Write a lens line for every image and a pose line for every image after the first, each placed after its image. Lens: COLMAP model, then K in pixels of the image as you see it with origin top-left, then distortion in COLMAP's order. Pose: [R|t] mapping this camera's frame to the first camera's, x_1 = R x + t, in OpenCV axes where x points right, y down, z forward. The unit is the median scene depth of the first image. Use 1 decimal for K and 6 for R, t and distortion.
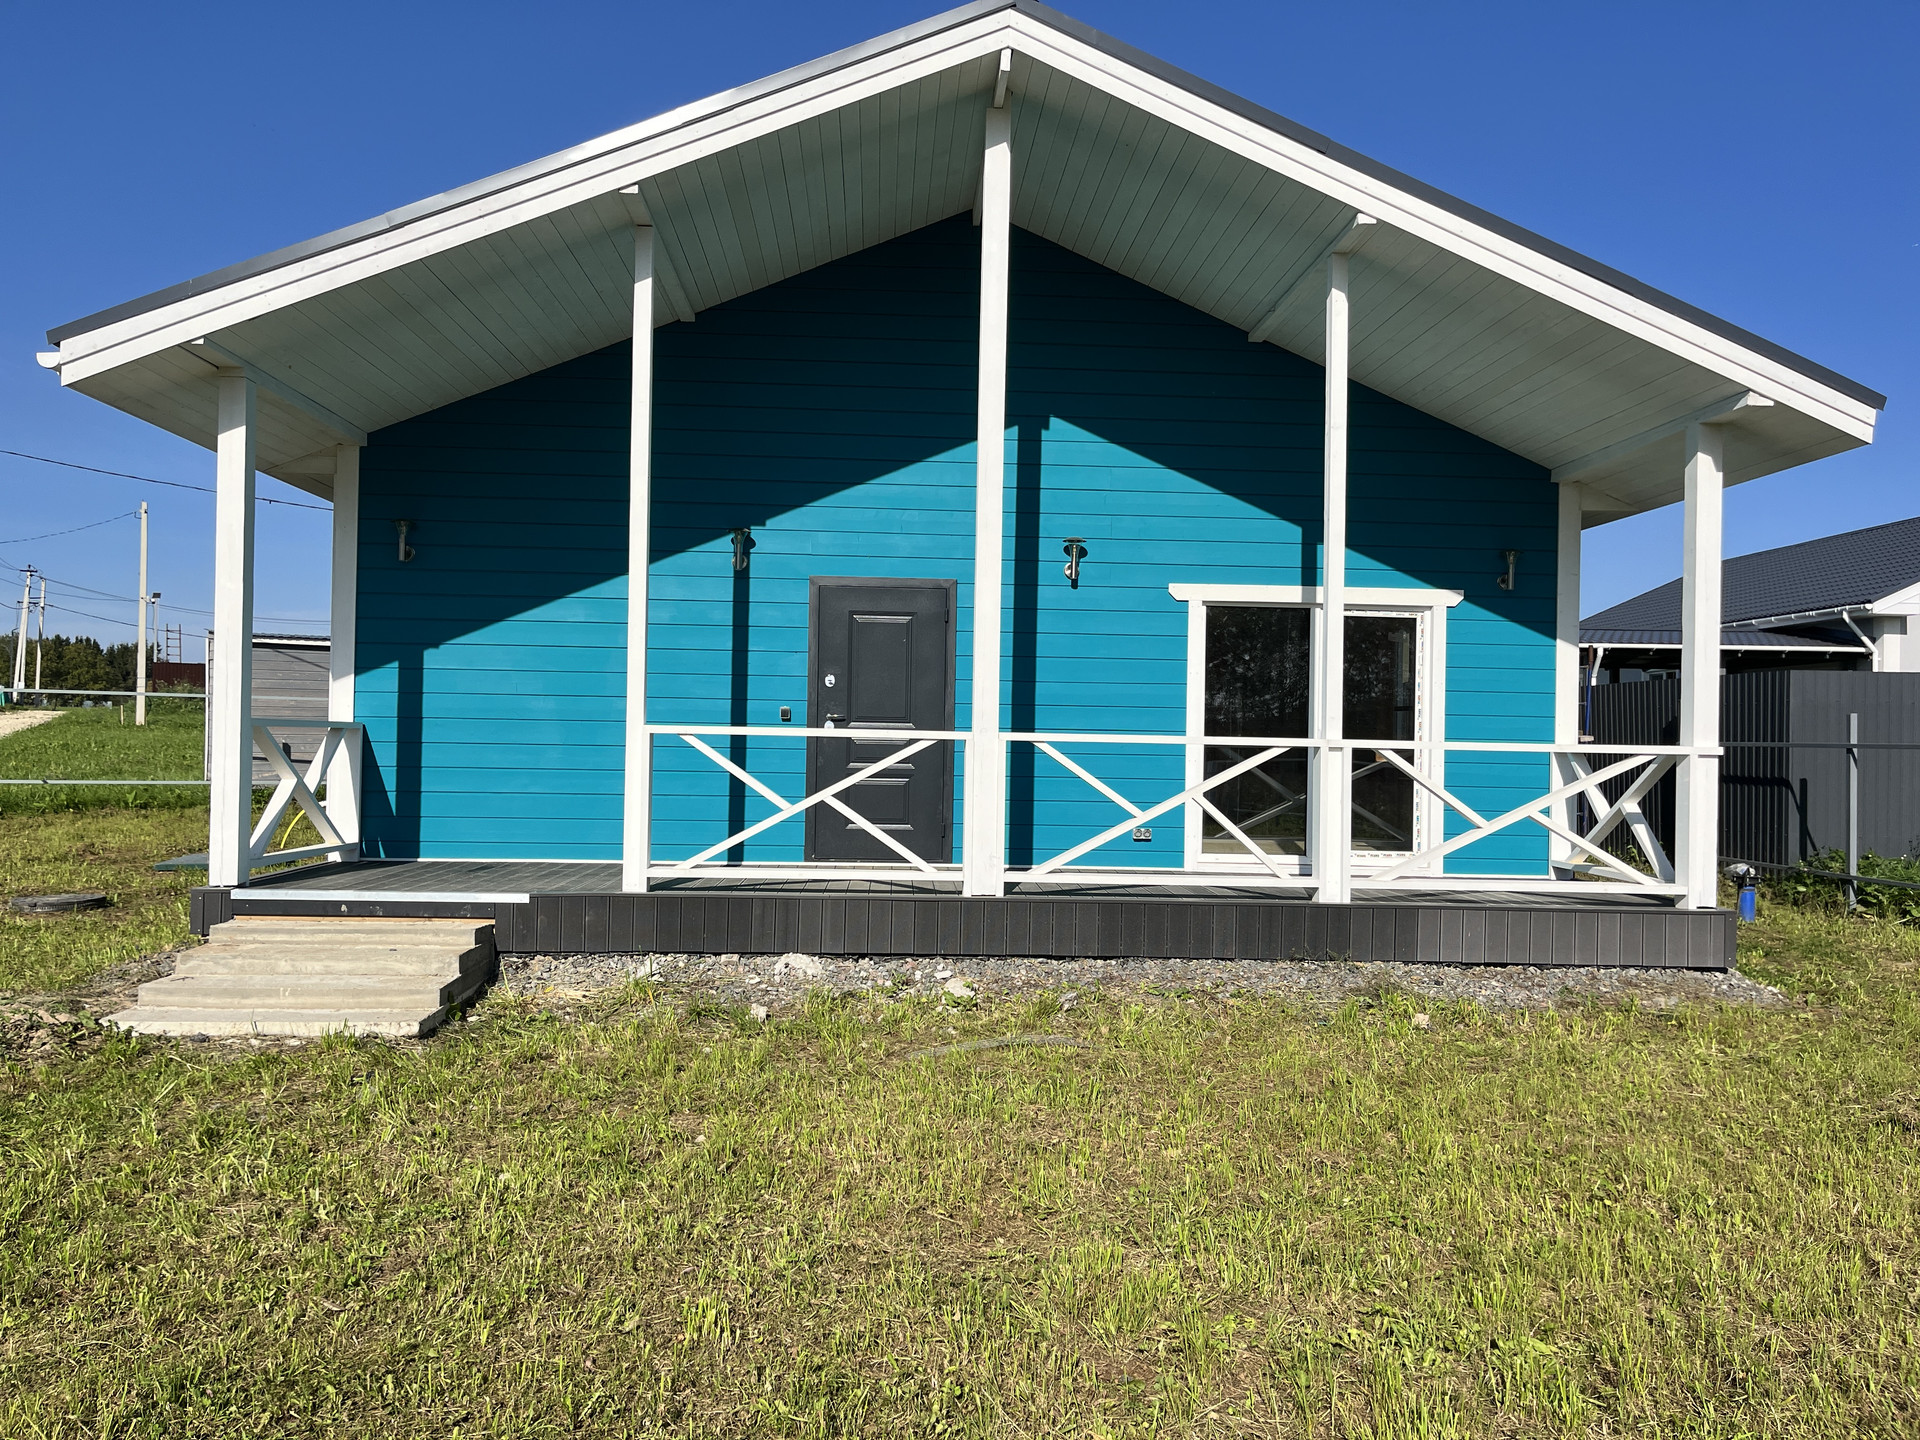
lens RADIAL K [[1471.3, 0, 965.6], [0, 1471.3, 709.9], [0, 0, 1]] dist [0.007154, -0.011048]
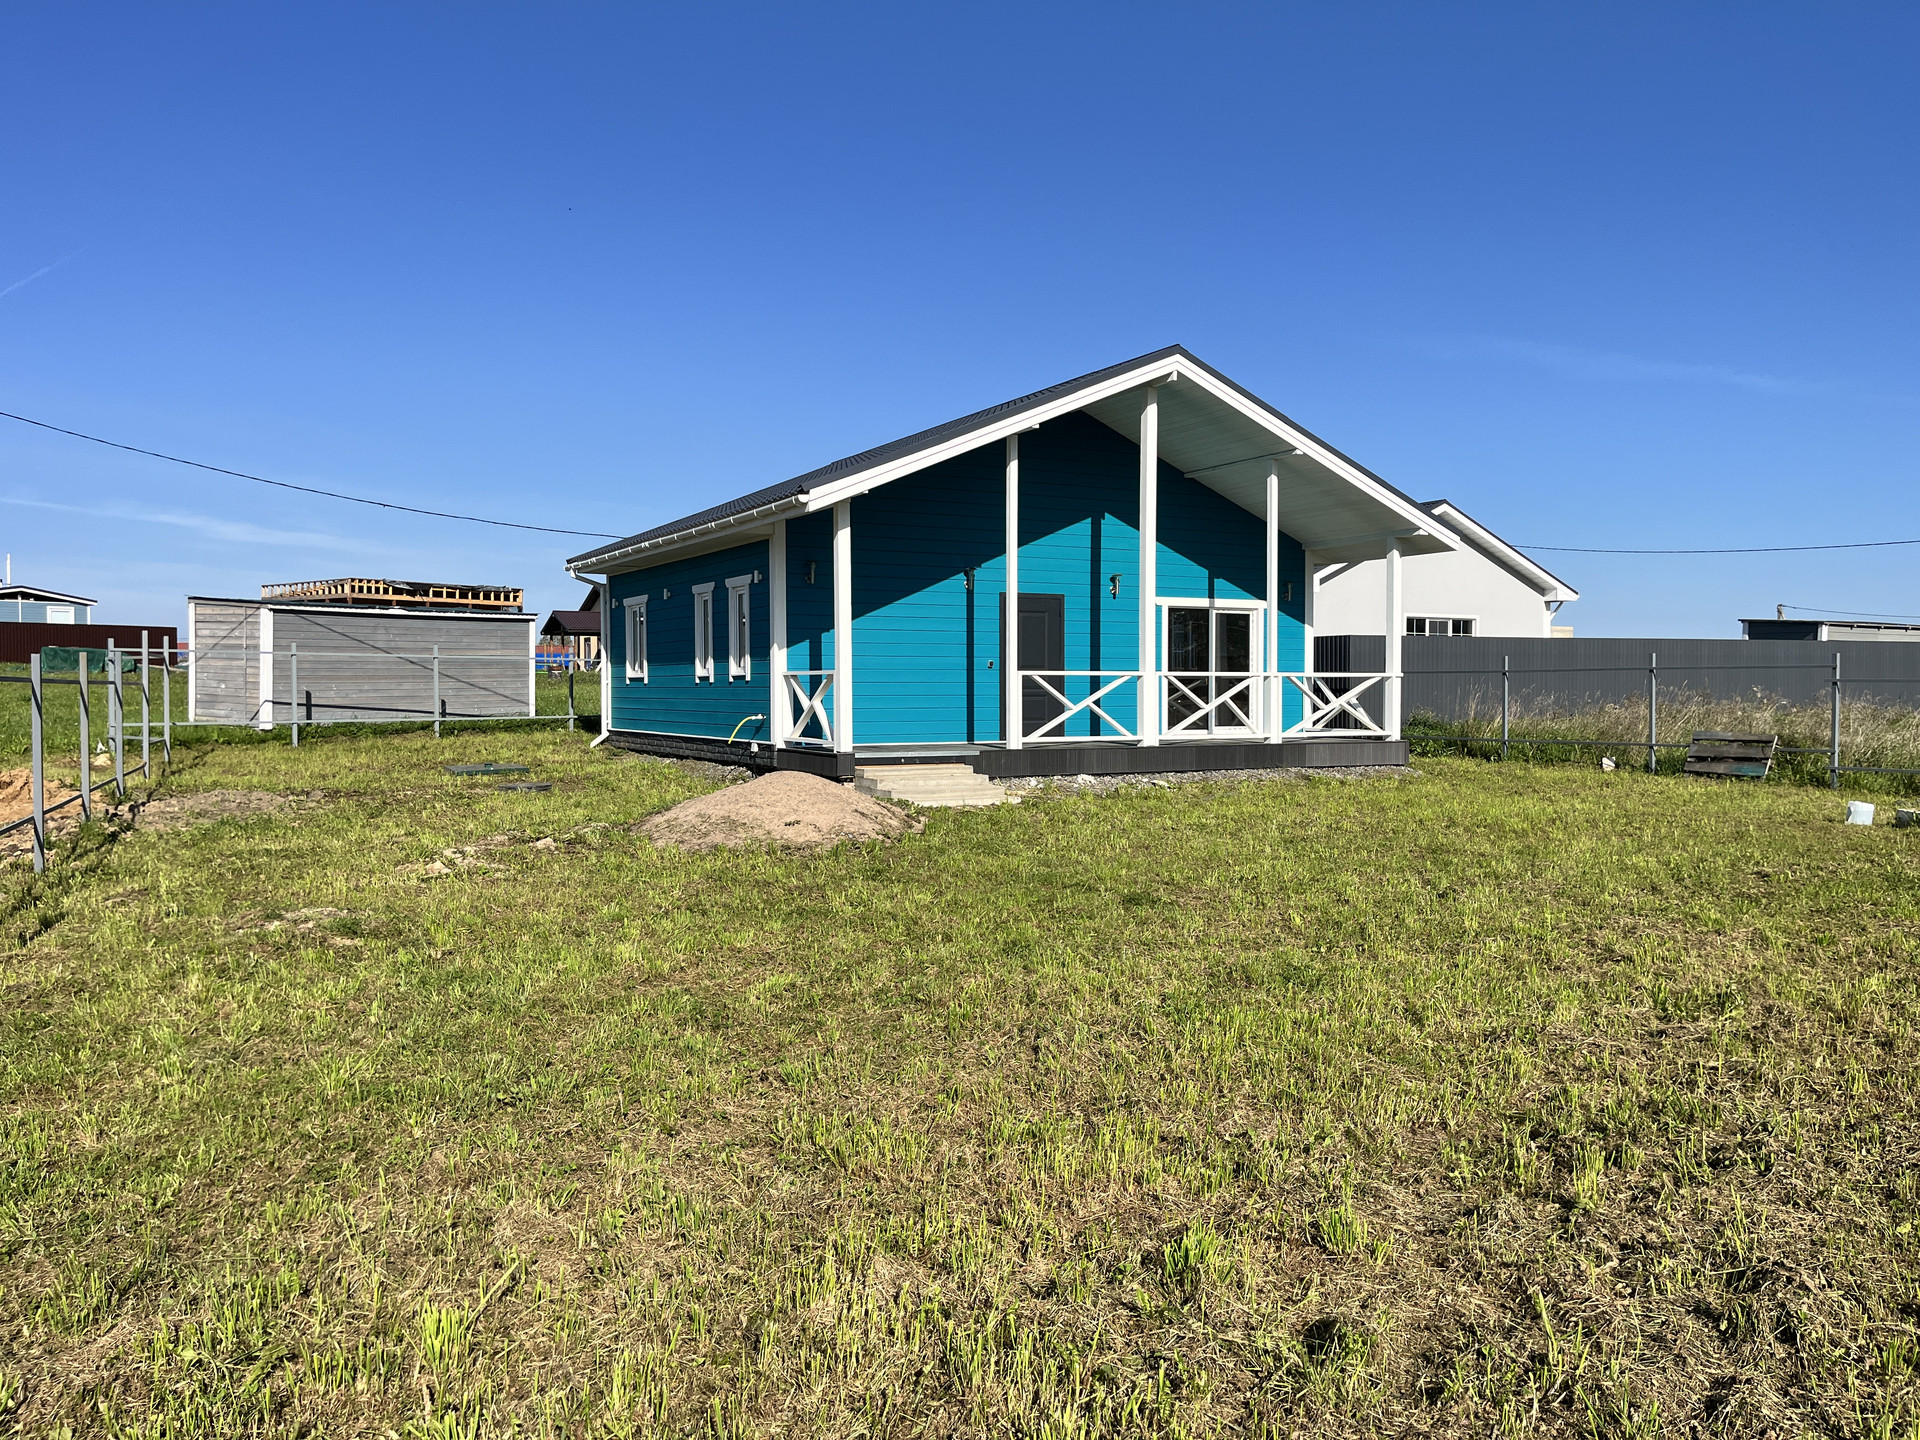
lens RADIAL K [[1471.3, 0, 955.3], [0, 1471.3, 722.9], [0, 0, 1]] dist [0.007154, -0.011048]
pose [[0.904070, -0.031055, 0.426255, -1.189168], [0.006994, 0.998298, 0.057897, -0.038919], [-0.427327, -0.049361, 0.902748, -0.876044]]
